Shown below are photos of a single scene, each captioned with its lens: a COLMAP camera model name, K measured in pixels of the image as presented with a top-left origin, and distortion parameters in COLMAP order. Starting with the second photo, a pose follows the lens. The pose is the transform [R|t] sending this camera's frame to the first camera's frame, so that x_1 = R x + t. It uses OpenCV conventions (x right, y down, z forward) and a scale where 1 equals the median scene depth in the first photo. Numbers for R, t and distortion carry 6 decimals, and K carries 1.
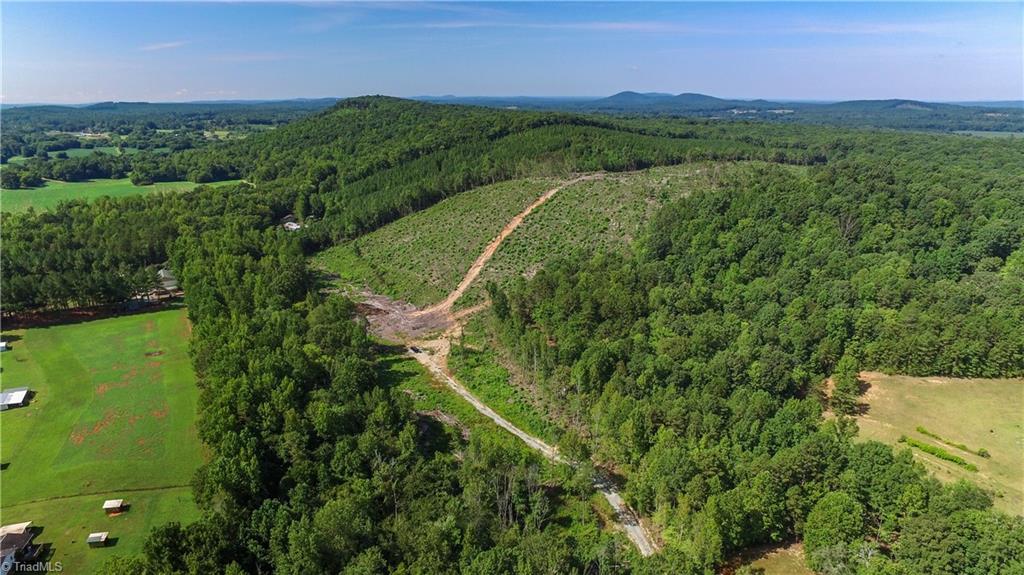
lens RADIAL K [[597.6, 0, 512.0], [0, 597.6, 287.5], [0, 0, 1]] dist [-0.131594, 0.102839]
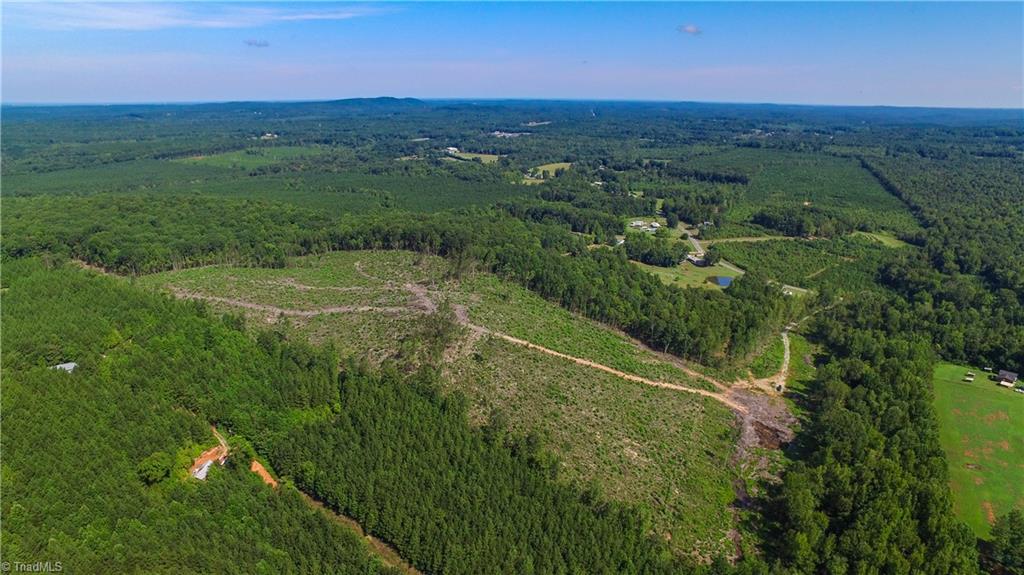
lens RADIAL K [[597.6, 0, 512.0], [0, 597.6, 287.5], [0, 0, 1]] dist [-0.131594, 0.102839]
pose [[-0.479634, -0.269747, 0.834978, -0.889602], [0.267926, 0.861110, 0.432093, -0.831995], [-0.835564, 0.430959, -0.340746, 1.741715]]
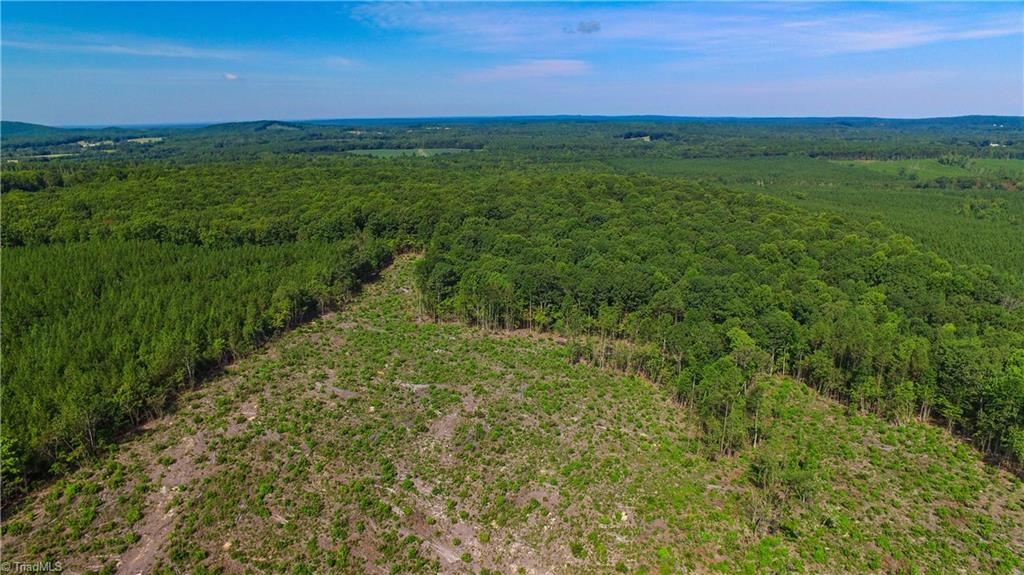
lens RADIAL K [[597.6, 0, 512.0], [0, 597.6, 287.5], [0, 0, 1]] dist [-0.131594, 0.102839]
pose [[0.554627, -0.237872, 0.797374, 0.538593], [0.266894, 0.958493, 0.100294, -0.510006], [-0.788134, 0.157189, 0.595093, 1.469857]]
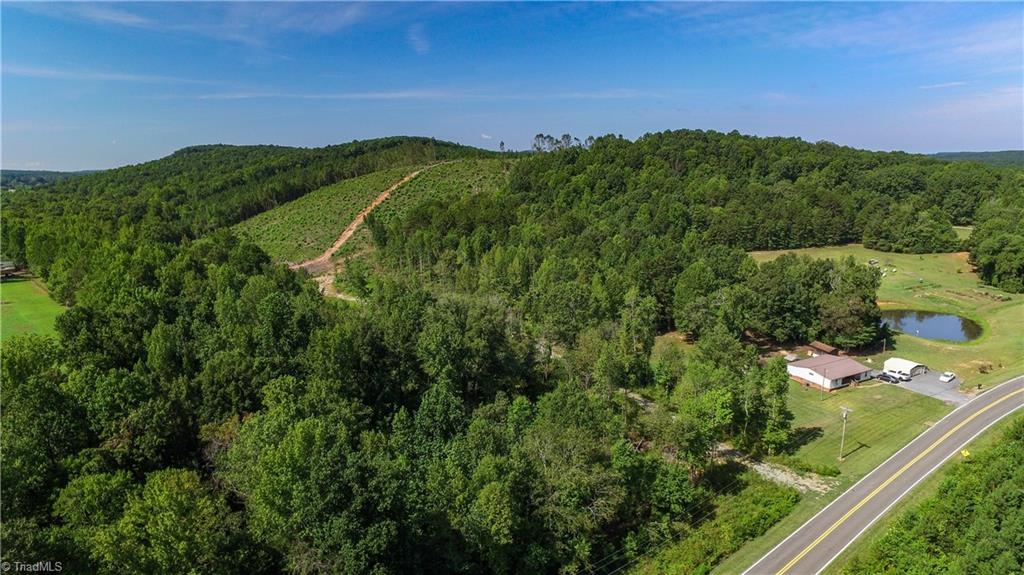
lens RADIAL K [[597.6, 0, 512.0], [0, 597.6, 287.5], [0, 0, 1]] dist [-0.131594, 0.102839]
pose [[0.967959, -0.071476, 0.240721, -0.047342], [0.096132, 0.991082, -0.092276, 0.213248], [-0.231979, 0.112461, 0.966198, -0.049340]]
